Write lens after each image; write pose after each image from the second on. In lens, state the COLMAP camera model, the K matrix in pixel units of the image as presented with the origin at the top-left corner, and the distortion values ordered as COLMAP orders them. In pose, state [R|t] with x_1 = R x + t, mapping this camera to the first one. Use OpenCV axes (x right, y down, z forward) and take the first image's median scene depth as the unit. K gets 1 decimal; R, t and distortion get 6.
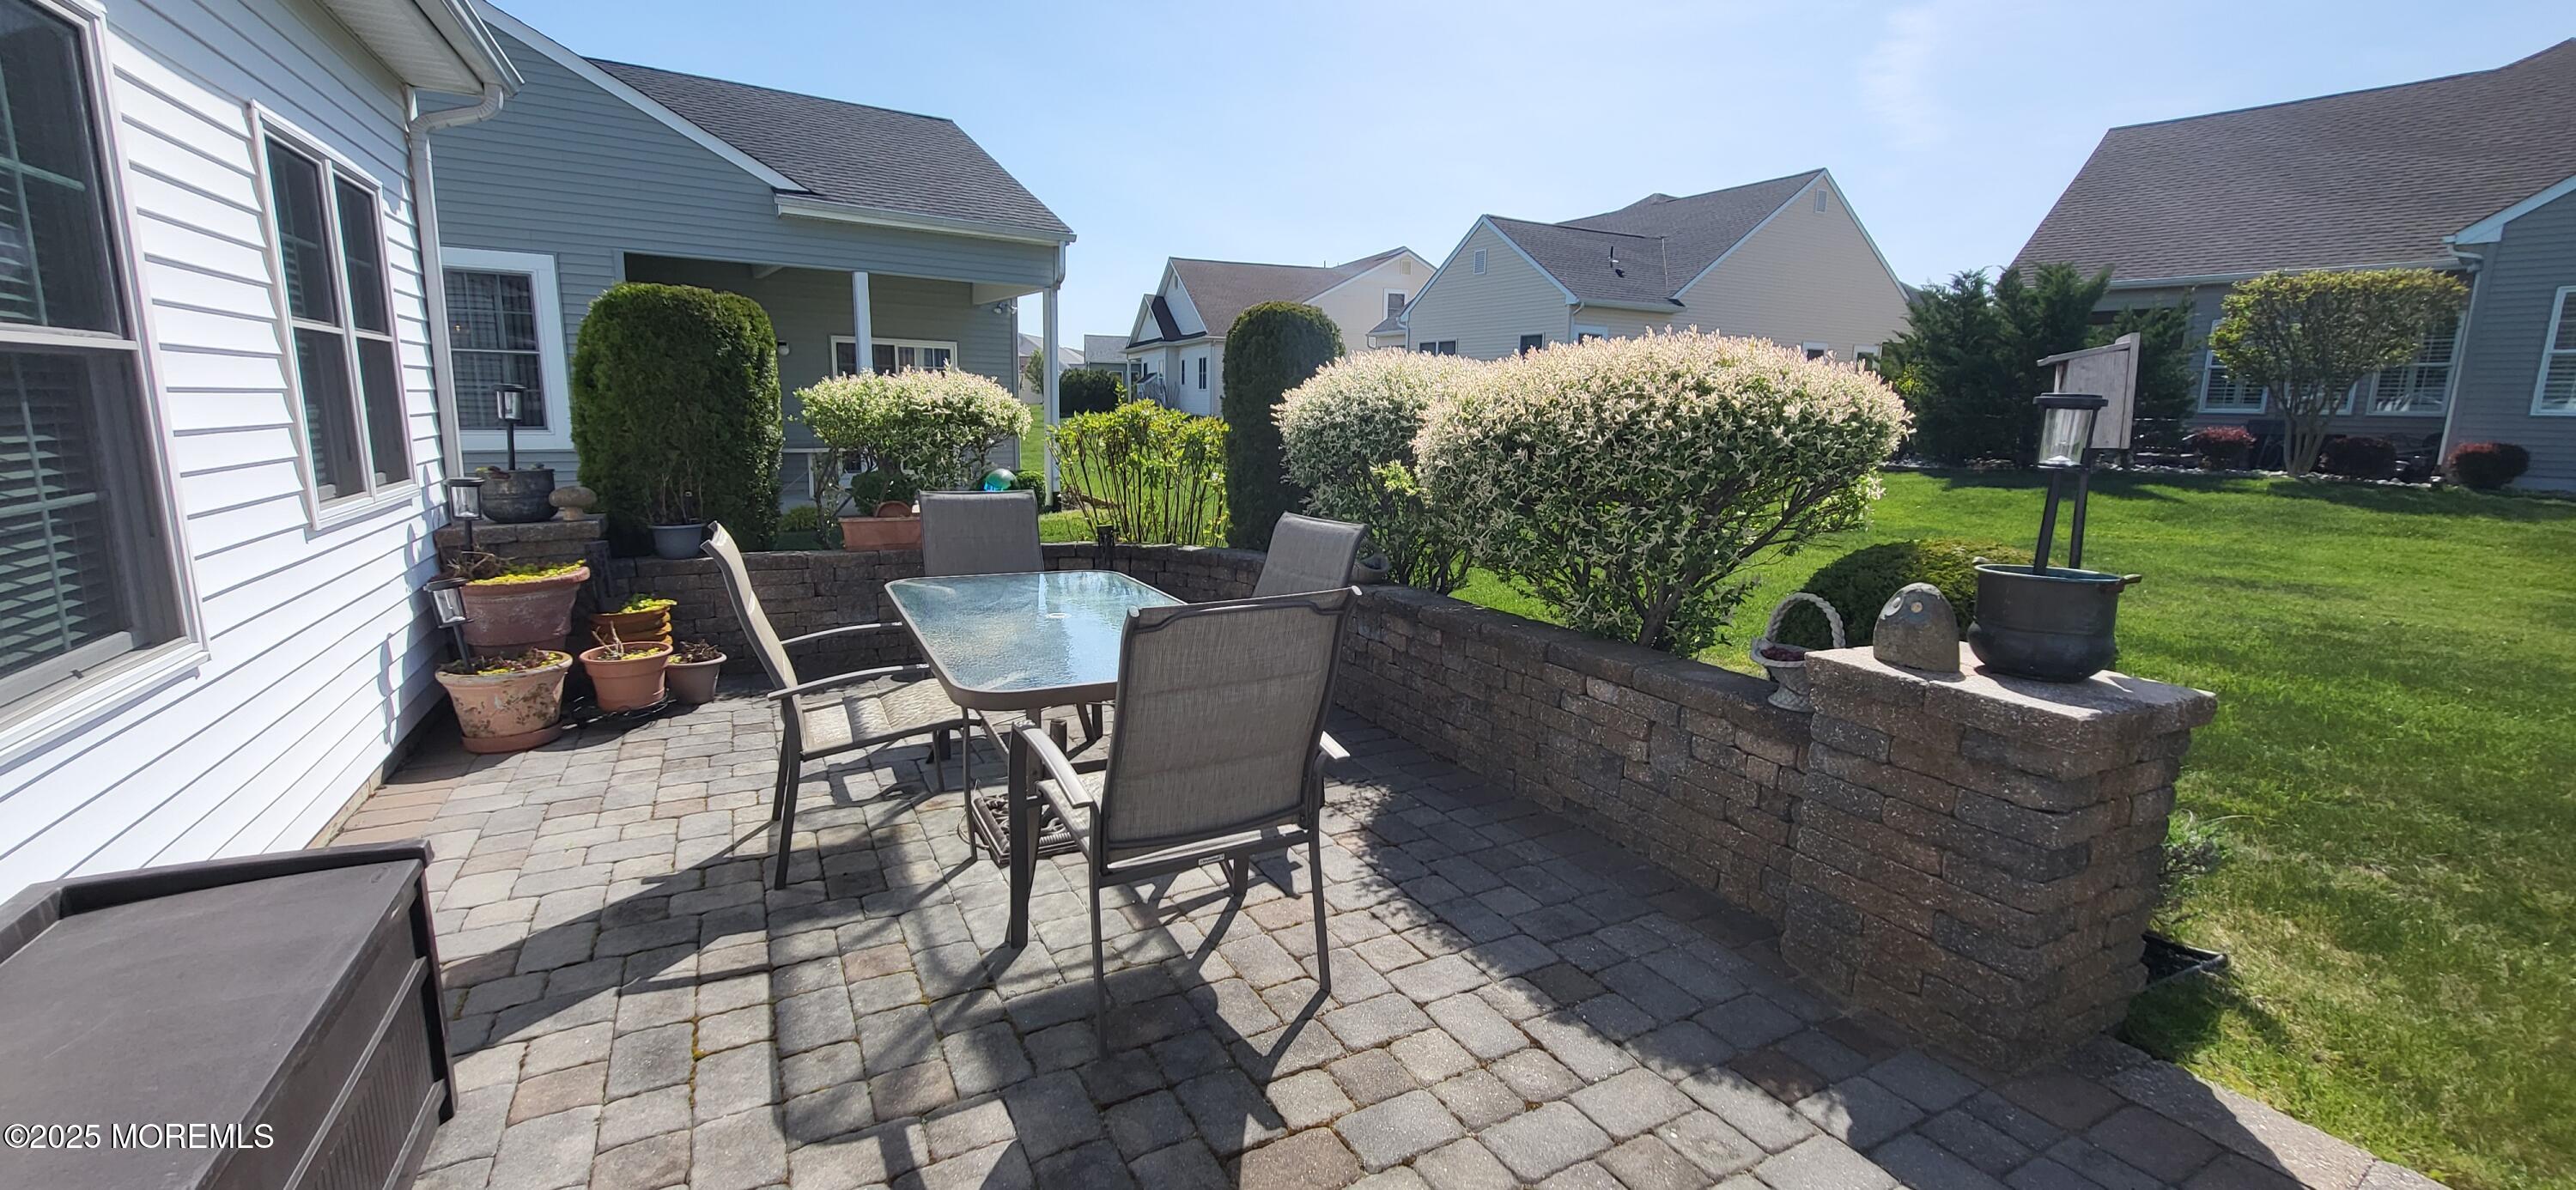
lens RADIAL K [[1026.2, 0, 1288.0], [0, 1026.2, 595.0], [0, 0, 1]] dist [0.007045, 0.000311]
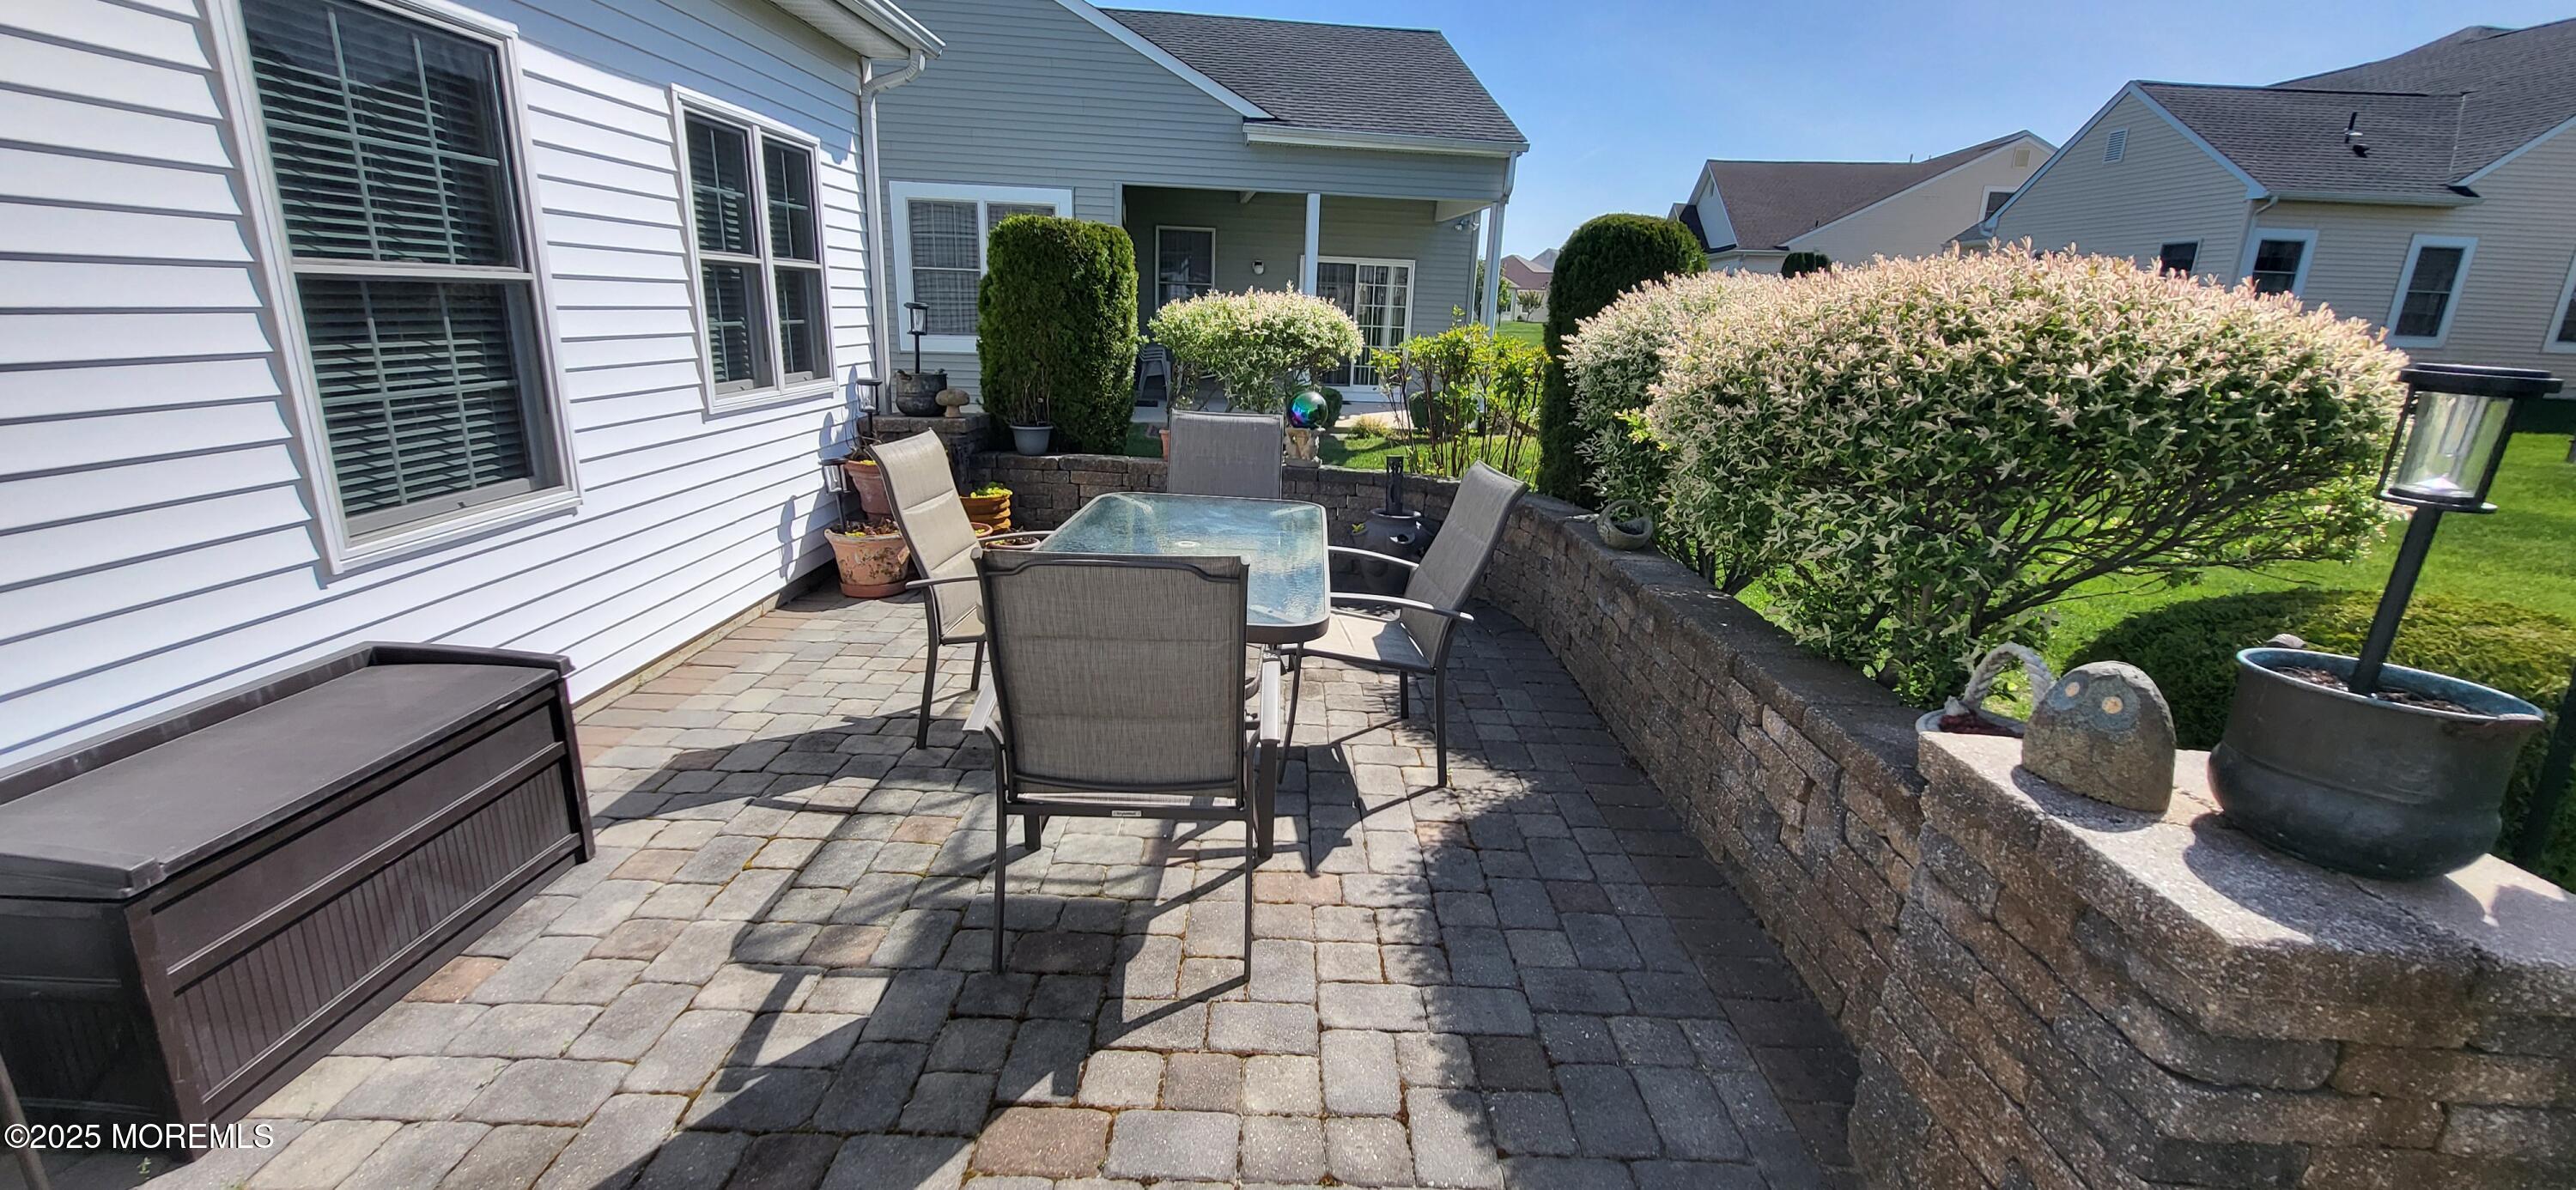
lens RADIAL K [[1024.3, 0, 1288.0], [0, 1024.3, 595.0], [0, 0, 1]] dist [0.003991, -0.000090]
pose [[0.876250, 0.143689, -0.459935, 0.380697], [-0.108035, 0.988788, 0.103086, -0.051286], [0.469590, -0.040640, 0.881949, 0.178434]]
